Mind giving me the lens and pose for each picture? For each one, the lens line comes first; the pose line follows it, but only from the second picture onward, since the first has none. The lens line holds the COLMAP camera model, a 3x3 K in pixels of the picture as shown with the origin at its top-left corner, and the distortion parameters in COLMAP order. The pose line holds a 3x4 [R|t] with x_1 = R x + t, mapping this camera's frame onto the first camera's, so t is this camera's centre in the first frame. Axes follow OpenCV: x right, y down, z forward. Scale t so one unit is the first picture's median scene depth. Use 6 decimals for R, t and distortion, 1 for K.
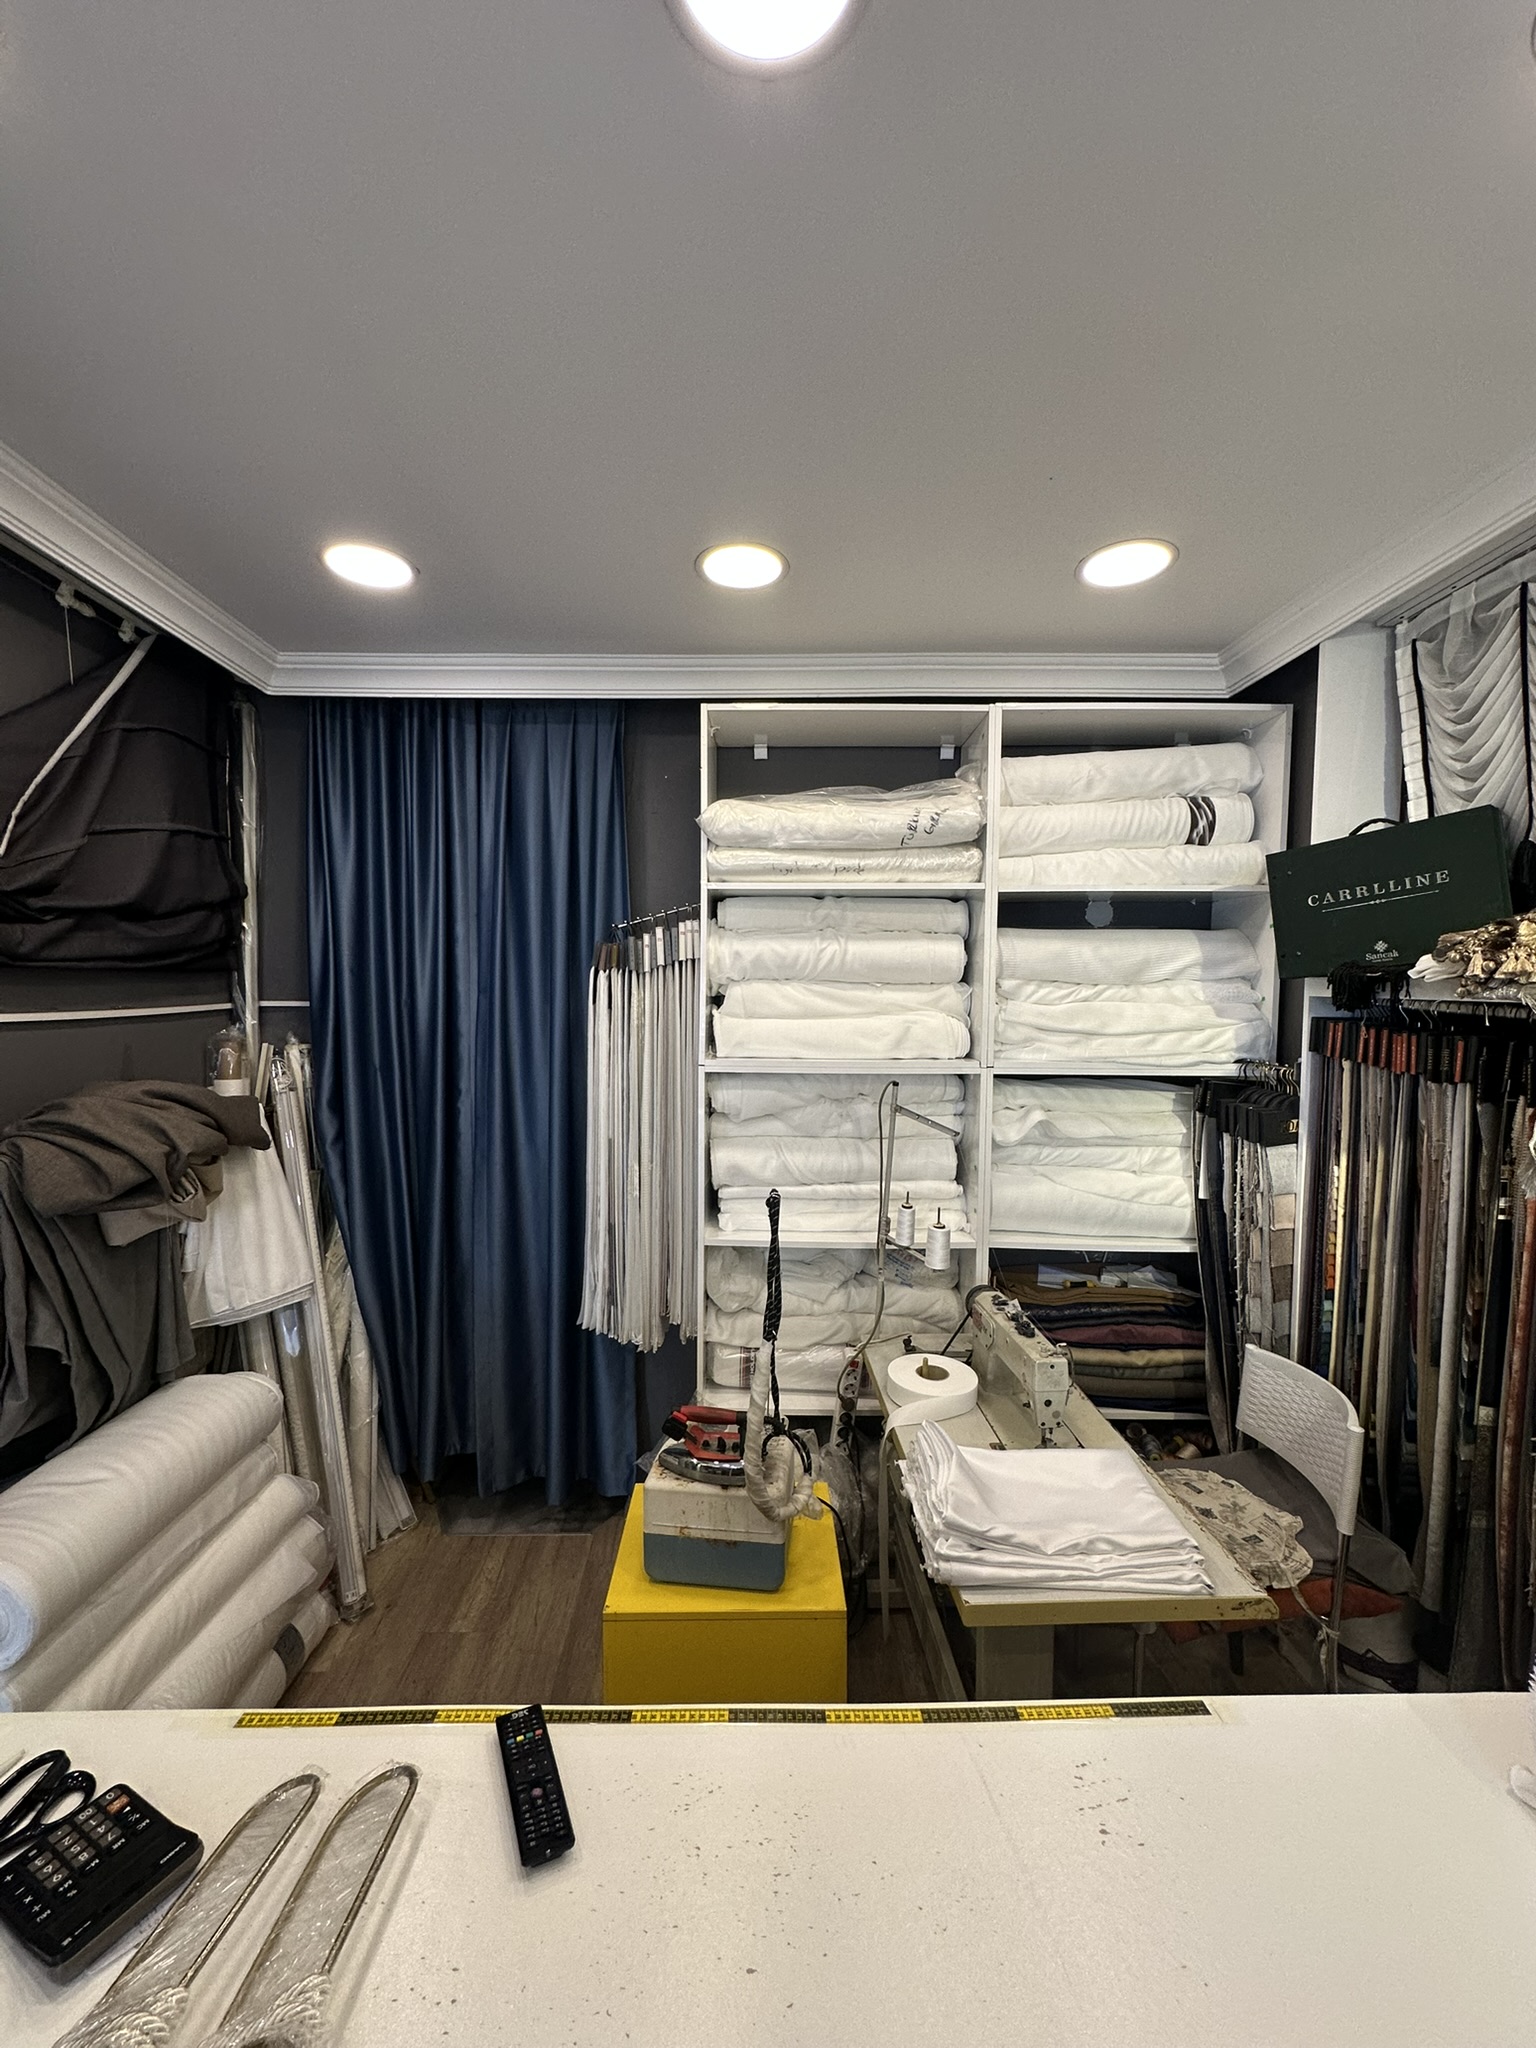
lens RADIAL K [[814.2, 0, 767.6], [0, 814.2, 1026.9], [0, 0, 1]] dist [-0.002594, 0.000268]
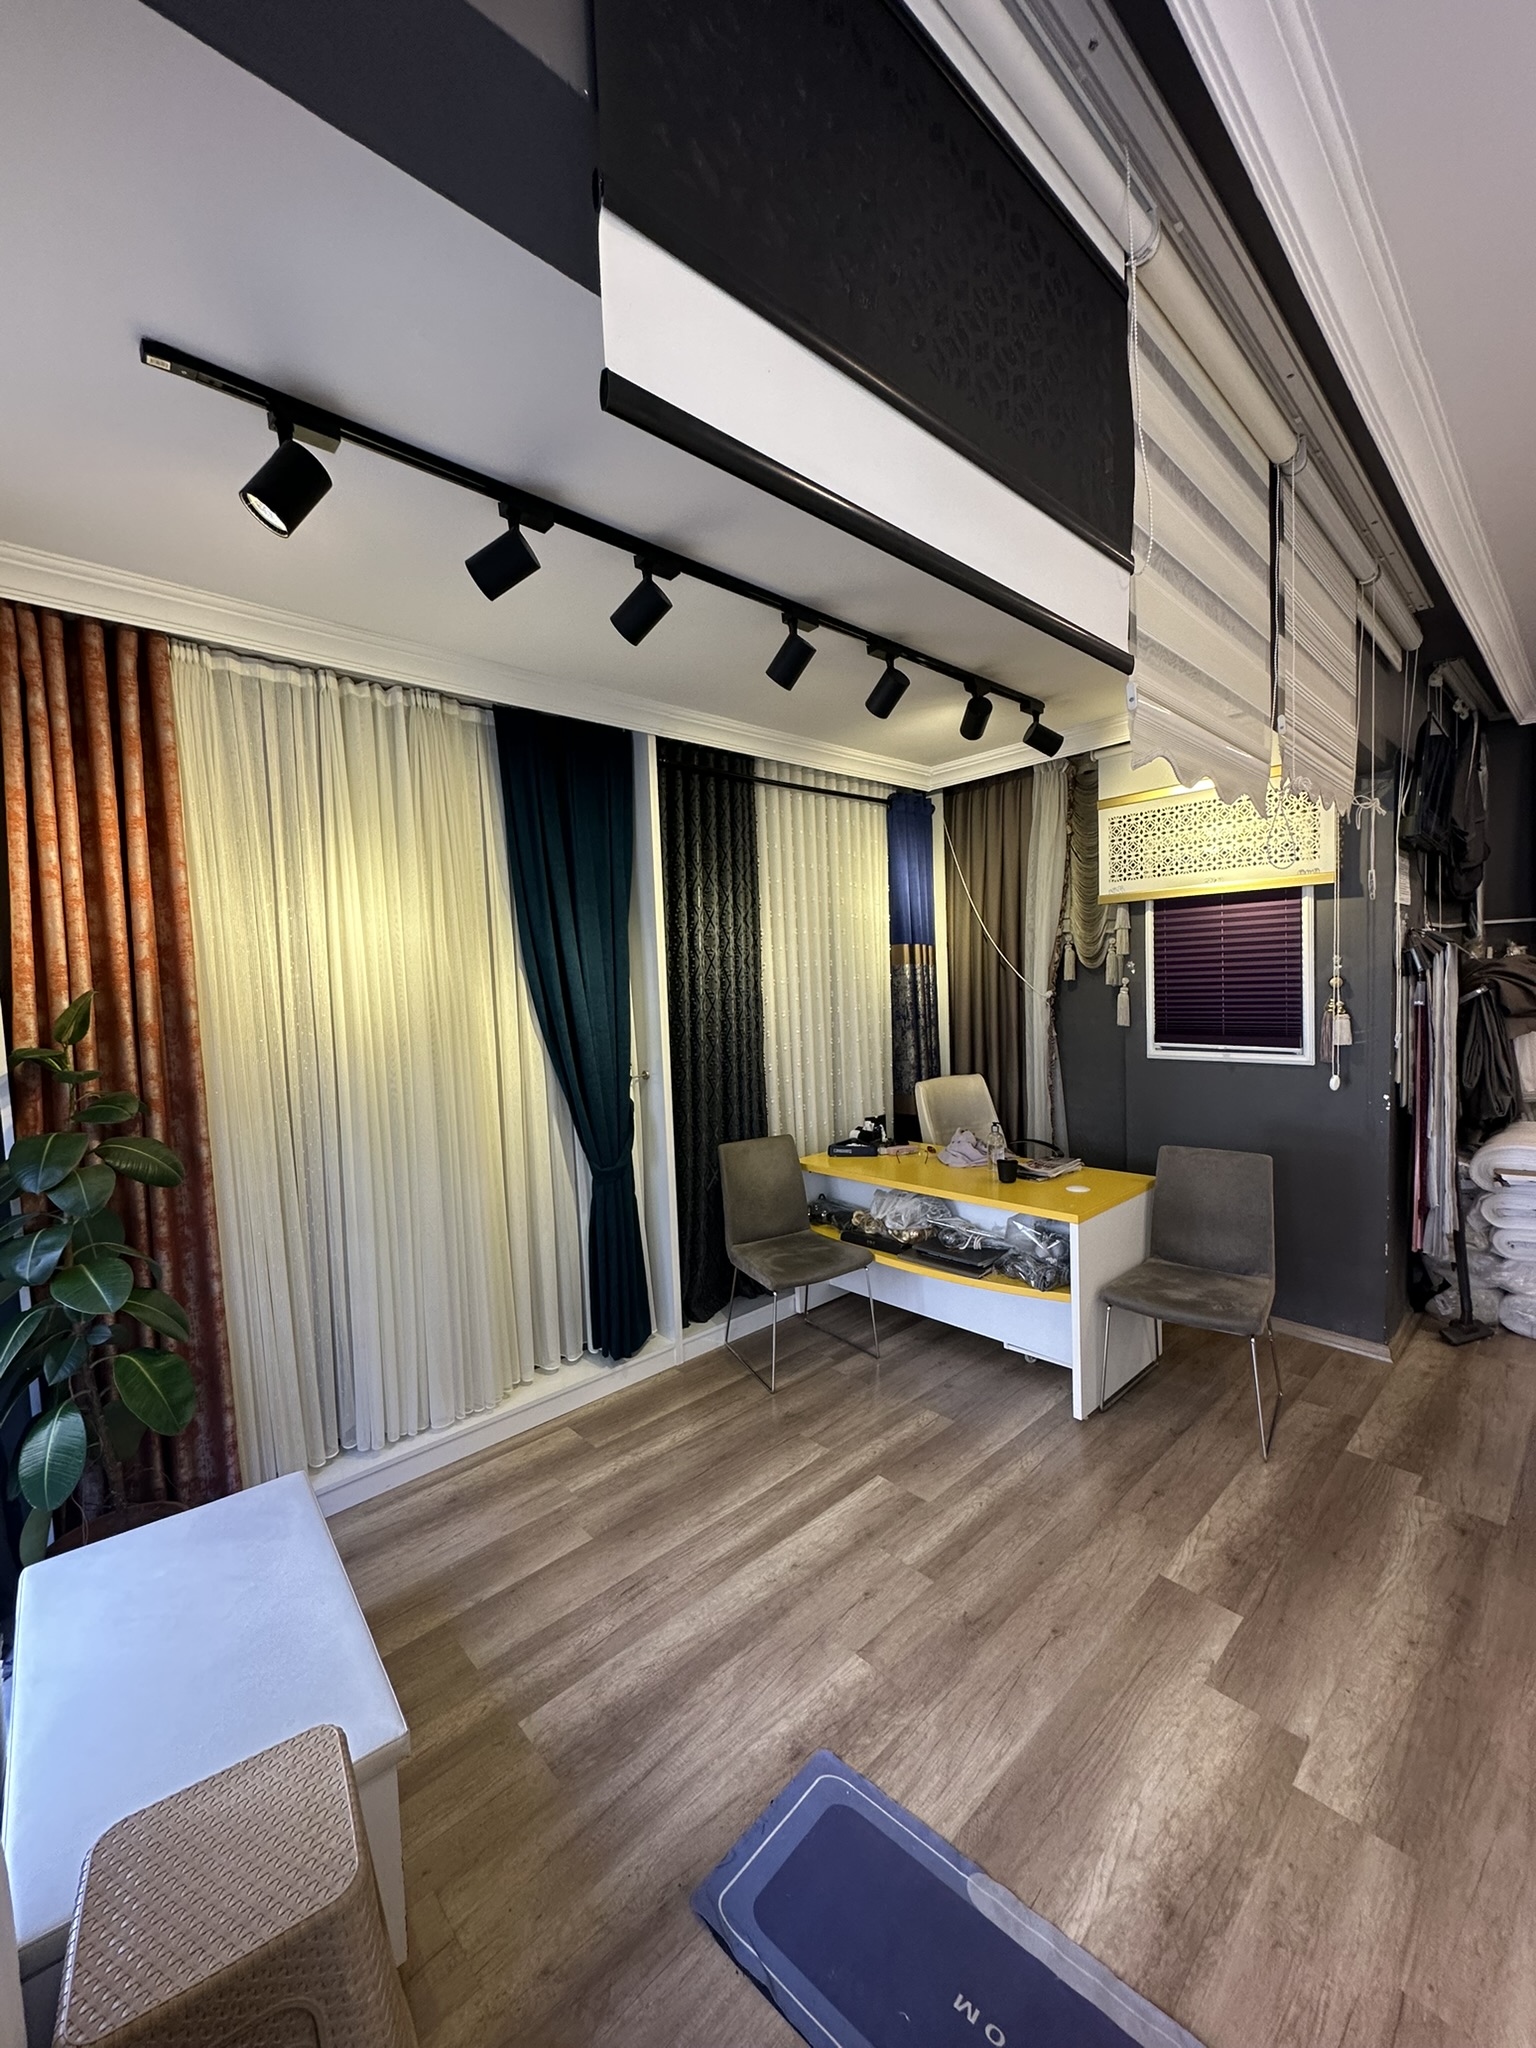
lens RADIAL K [[814.2, 0, 767.6], [0, 814.2, 1026.9], [0, 0, 1]] dist [-0.002594, 0.000268]
pose [[0.652249, 0.013310, -0.757888, -0.376564], [0.015289, 0.999411, 0.030710, 0.118419], [0.757850, -0.031618, 0.651662, -1.237312]]
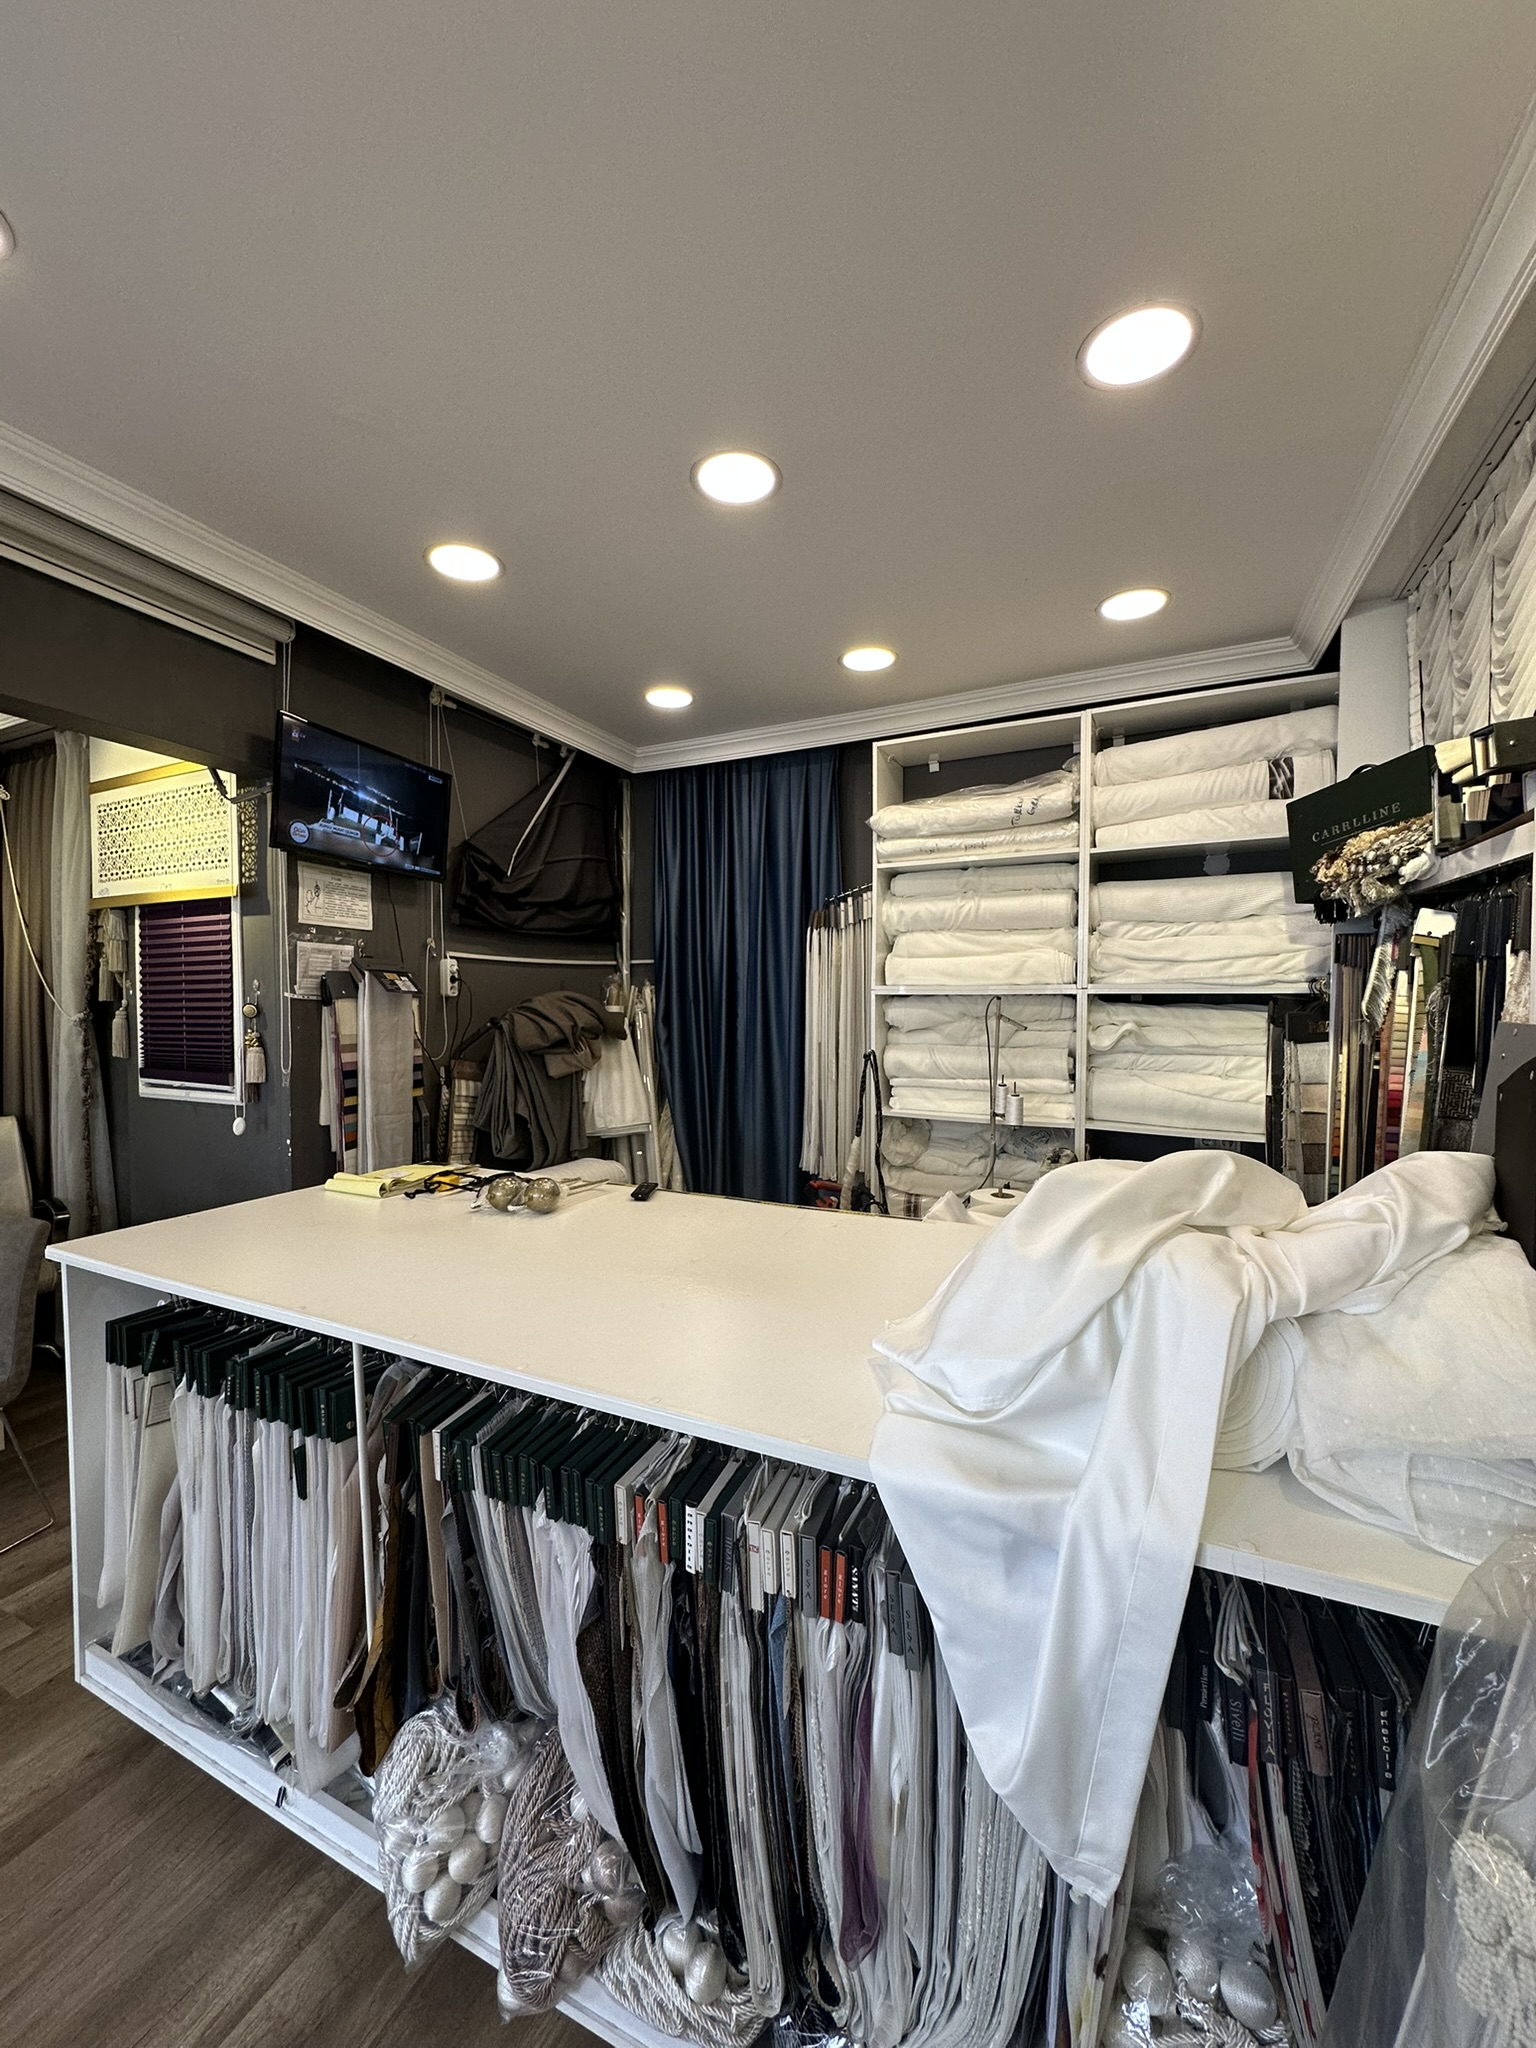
lens RADIAL K [[814.2, 0, 767.6], [0, 814.2, 1026.9], [0, 0, 1]] dist [-0.002594, 0.000268]
pose [[0.896313, 0.008110, -0.443348, 0.392084], [-0.011167, 0.999928, -0.004285, 0.120750], [0.443282, 0.008792, 0.896339, -0.385511]]
